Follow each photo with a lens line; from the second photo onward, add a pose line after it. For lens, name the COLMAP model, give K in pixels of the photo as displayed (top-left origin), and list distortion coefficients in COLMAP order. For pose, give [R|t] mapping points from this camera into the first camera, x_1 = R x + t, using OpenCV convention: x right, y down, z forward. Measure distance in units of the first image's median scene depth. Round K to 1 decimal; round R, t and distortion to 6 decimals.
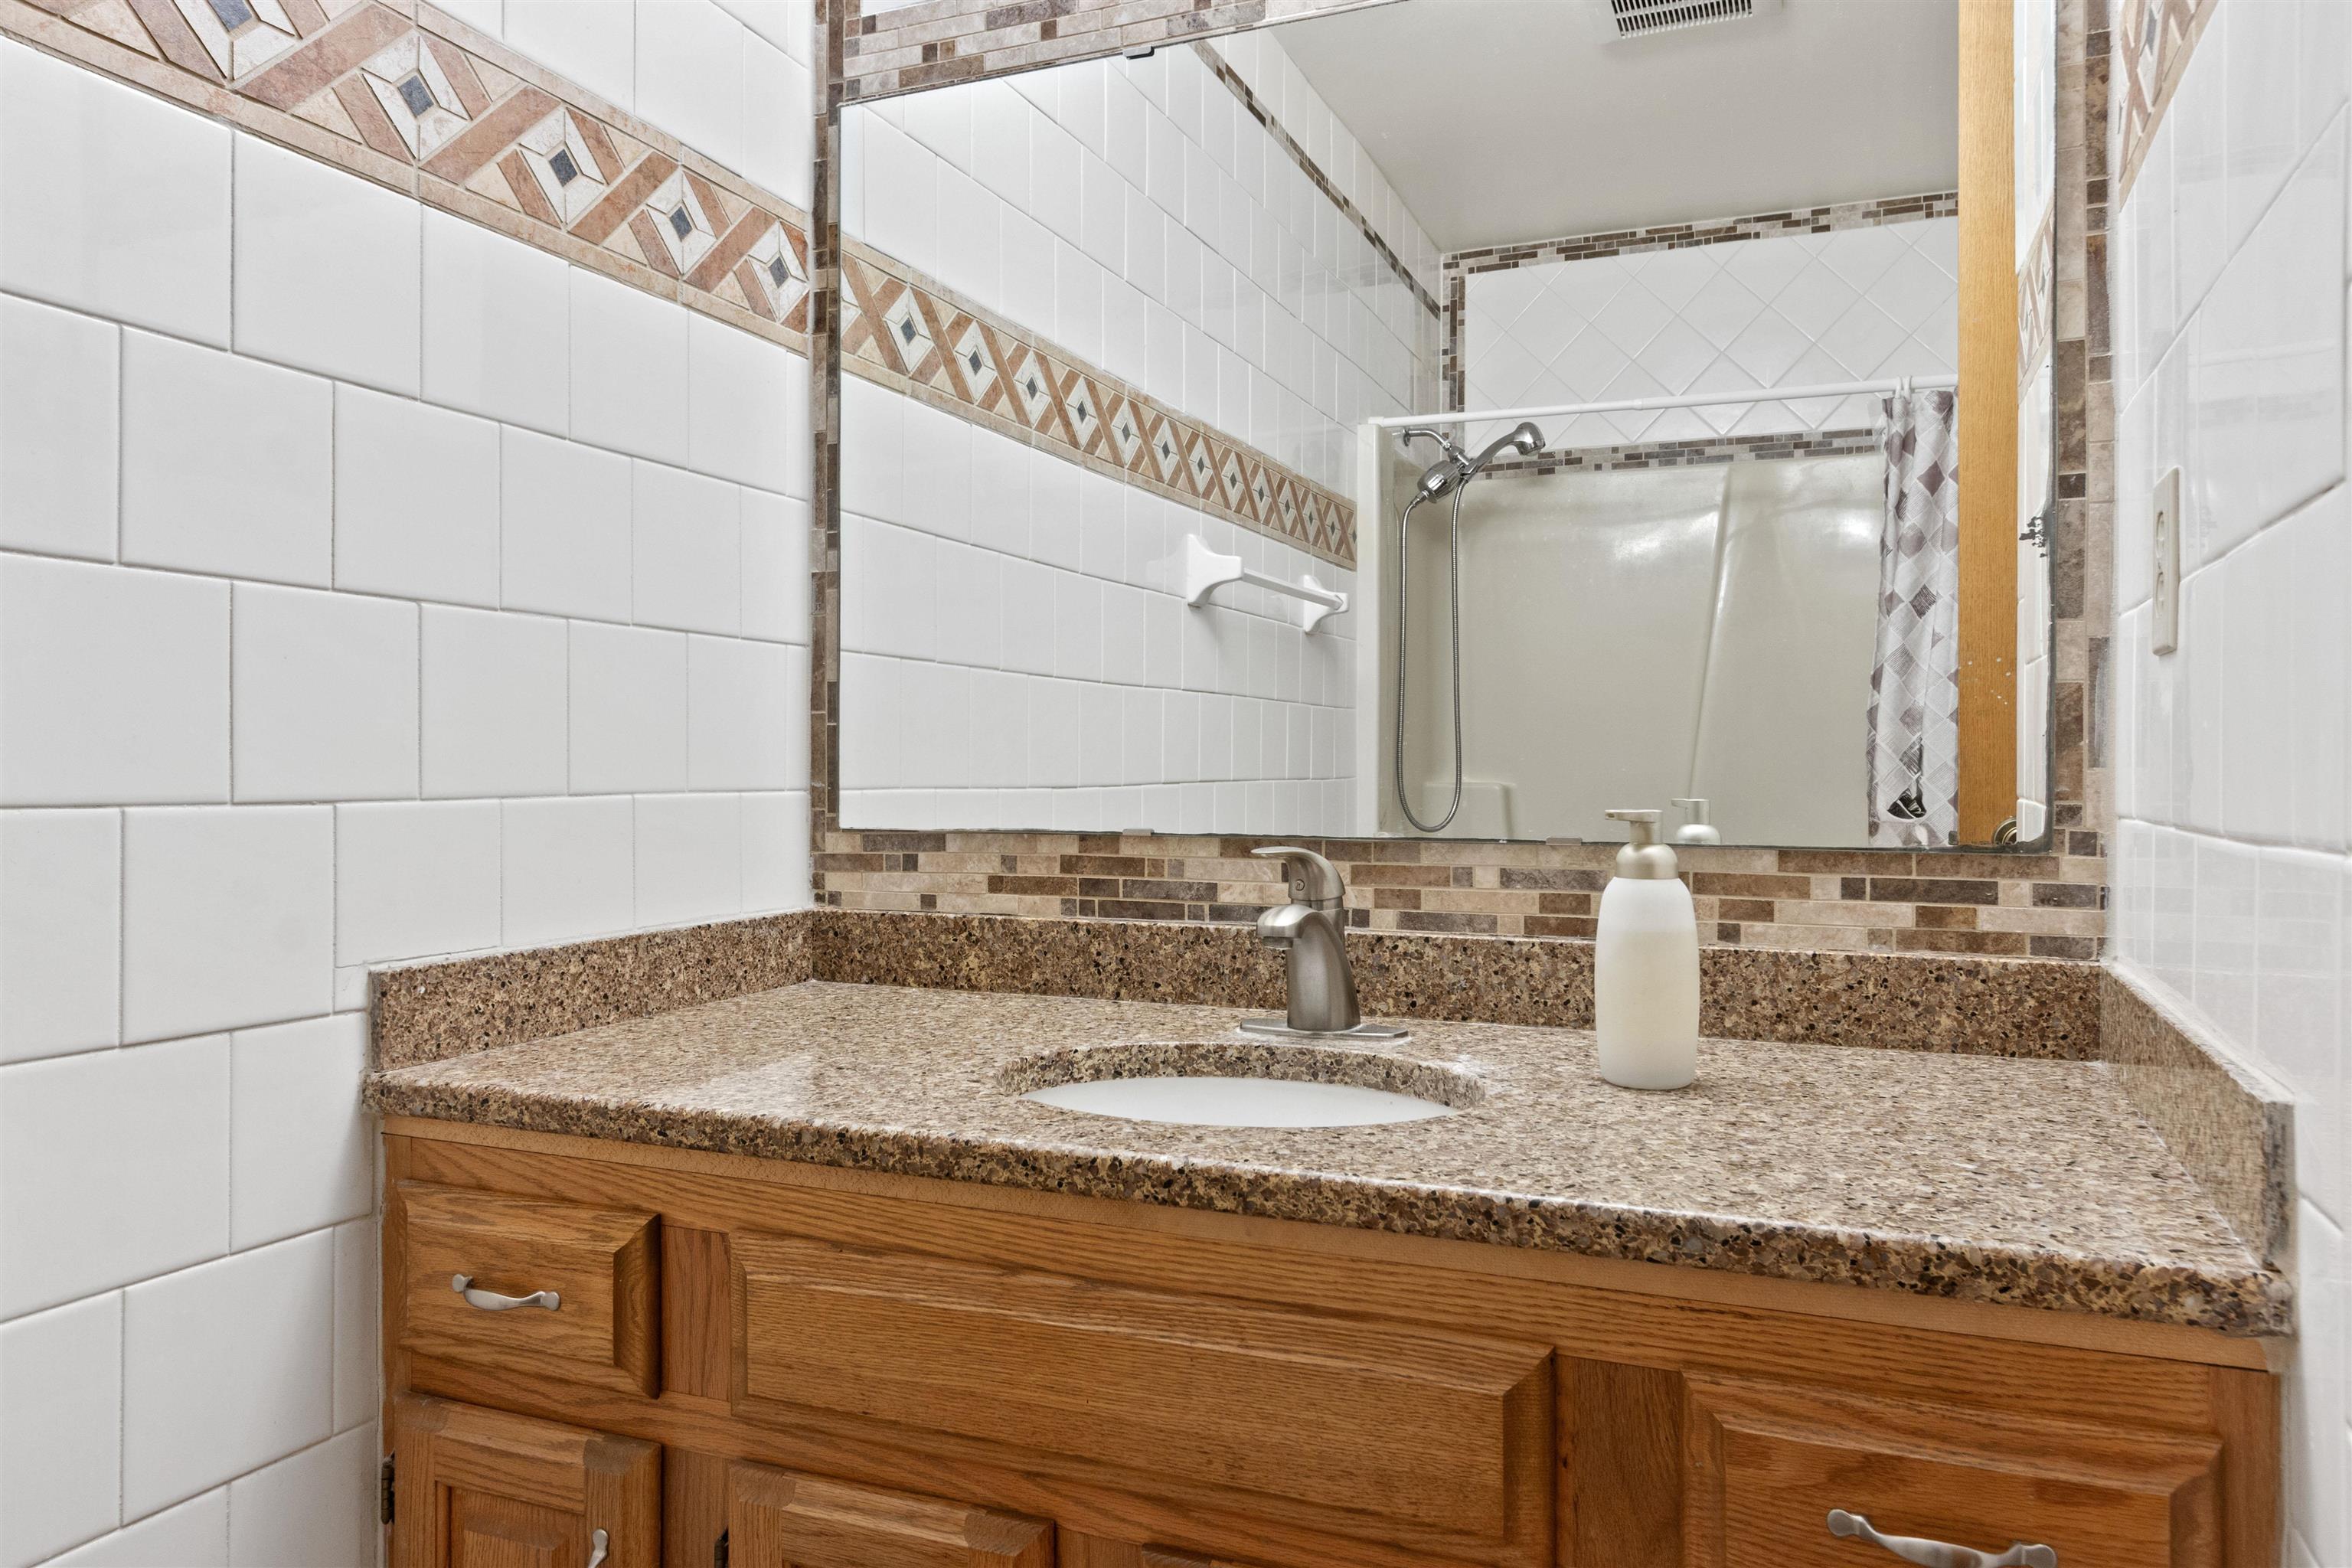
lens RADIAL K [[1579.5, 0, 1184.6], [0, 1579.5, 764.8], [0, 0, 1]] dist [0.005650, -0.001788]
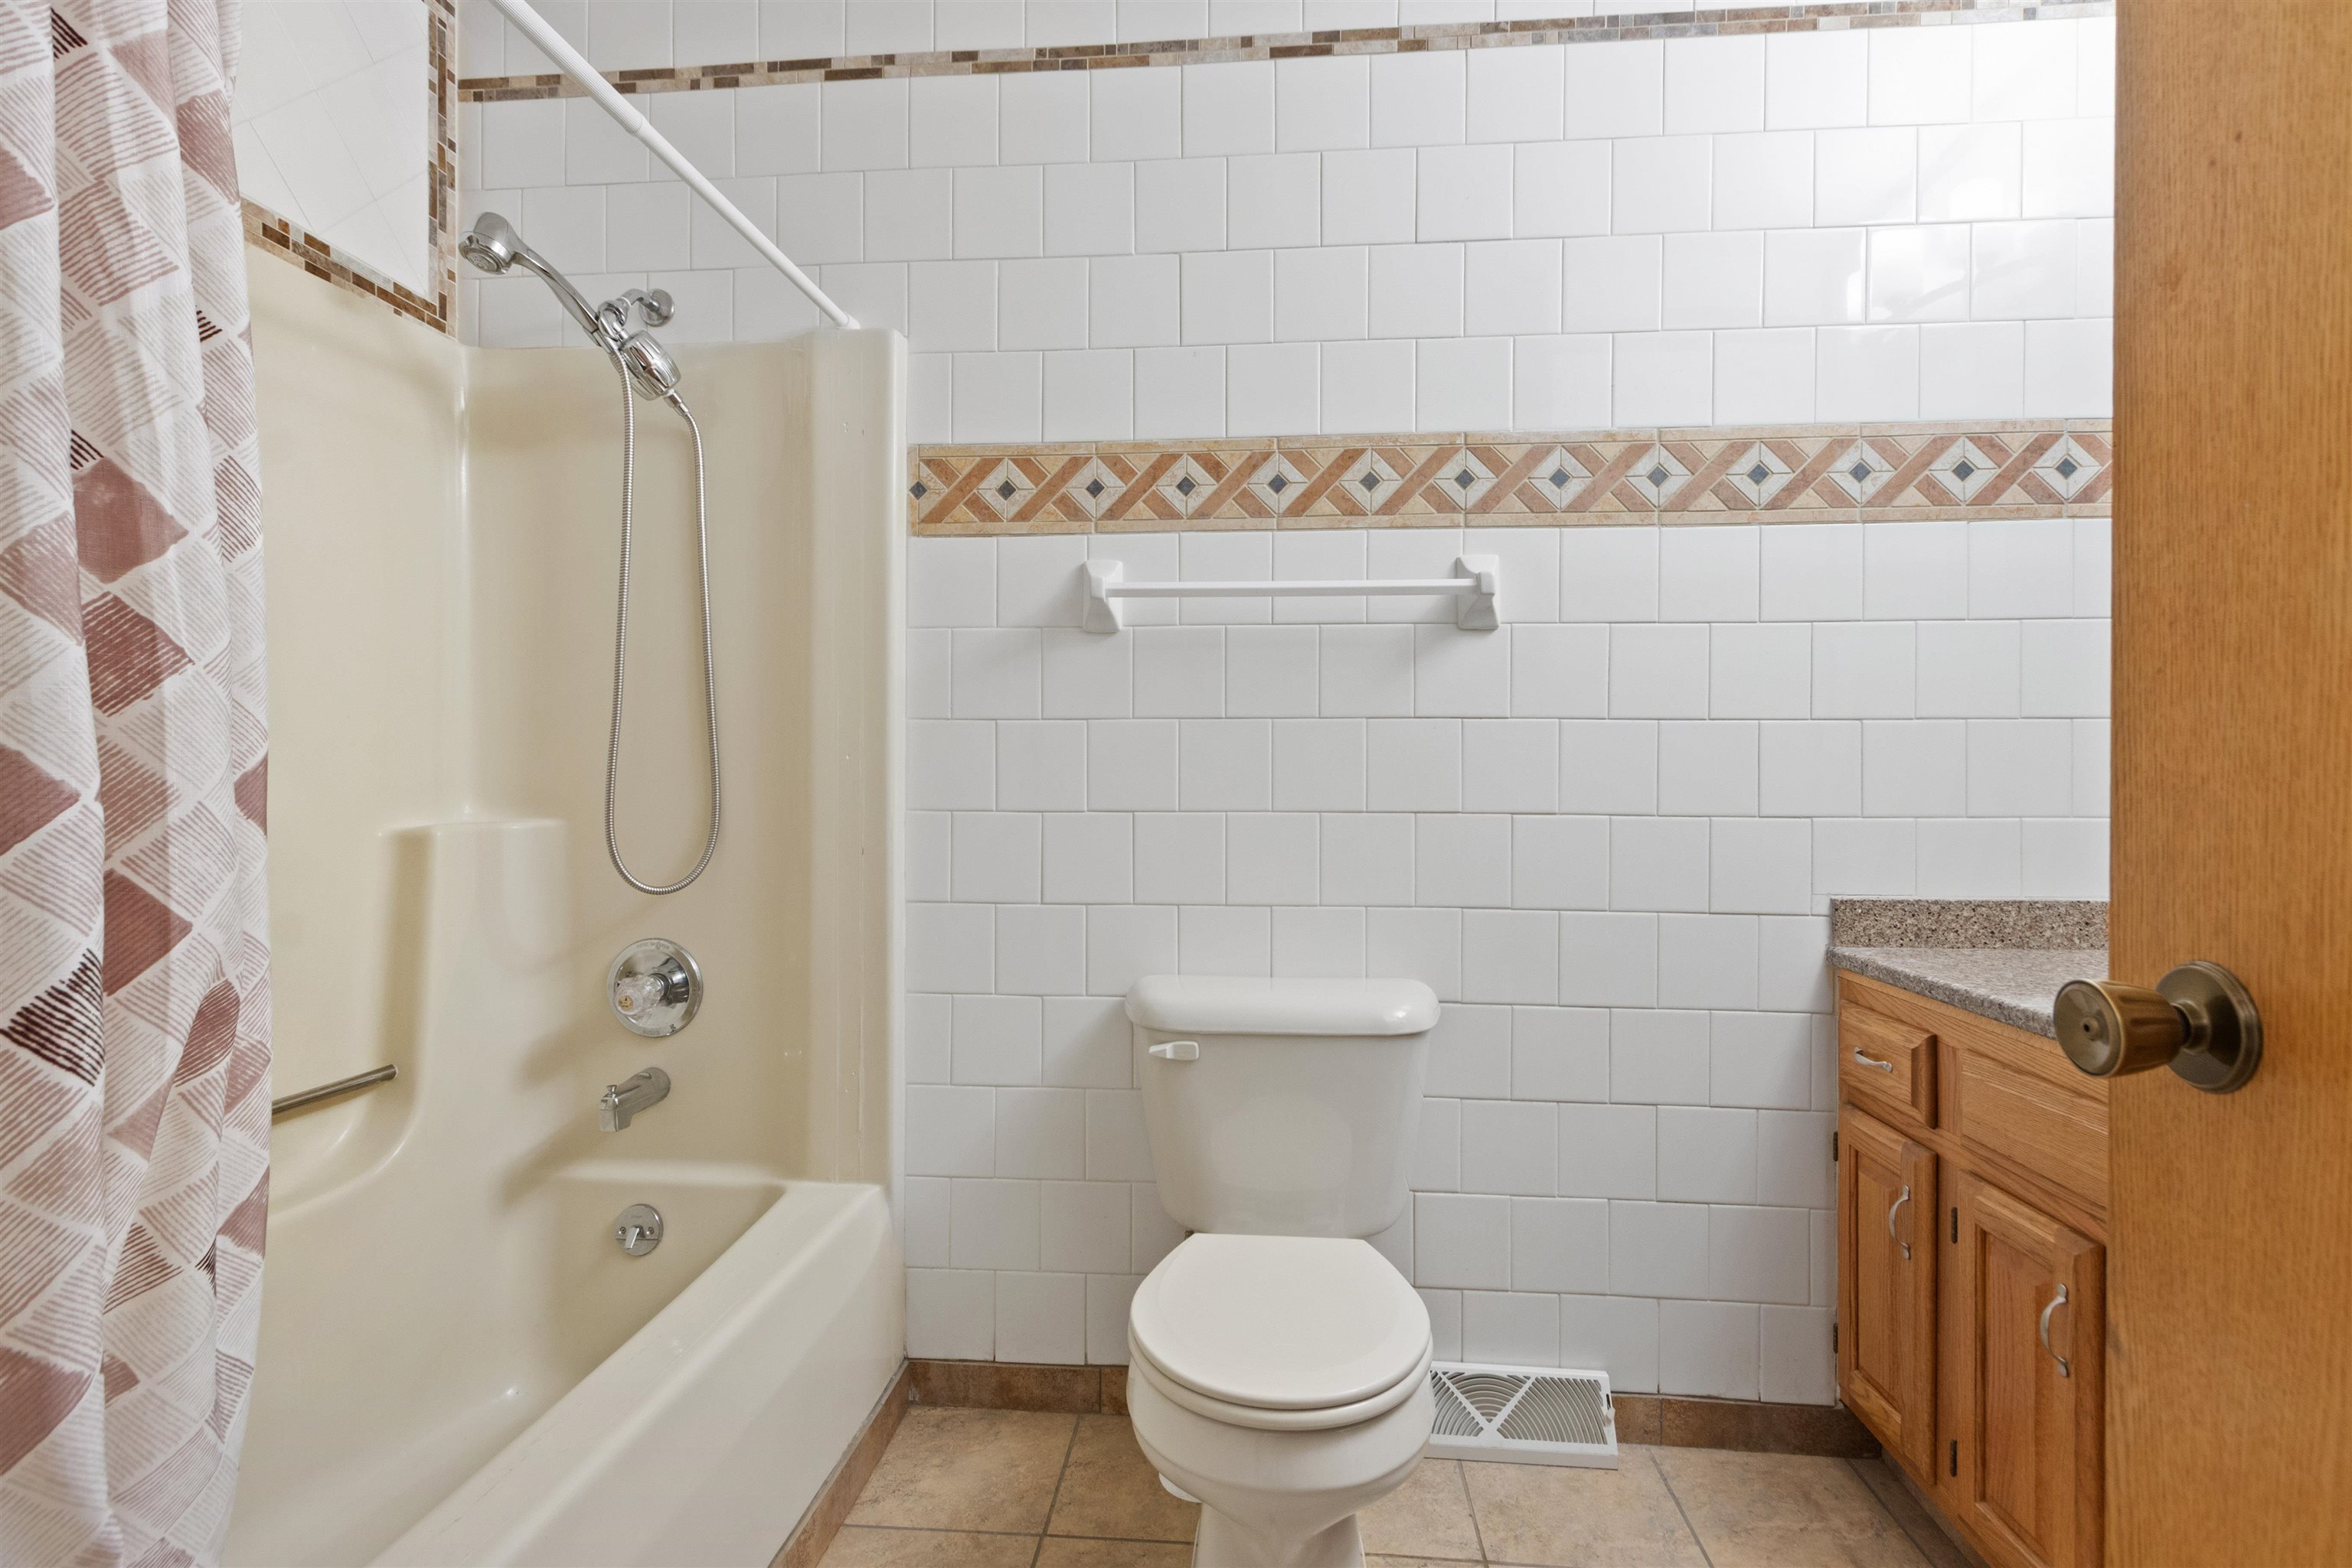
lens RADIAL K [[1108.8, 0, 1180.2], [0, 1108.8, 785.4], [0, 0, 1]] dist [0.006339, -0.001362]
pose [[0.295289, 0.002249, -0.955405, 0.682440], [0.000710, 0.999996, 0.002574, -0.026034], [0.955408, -0.001438, 0.295286, -0.283048]]
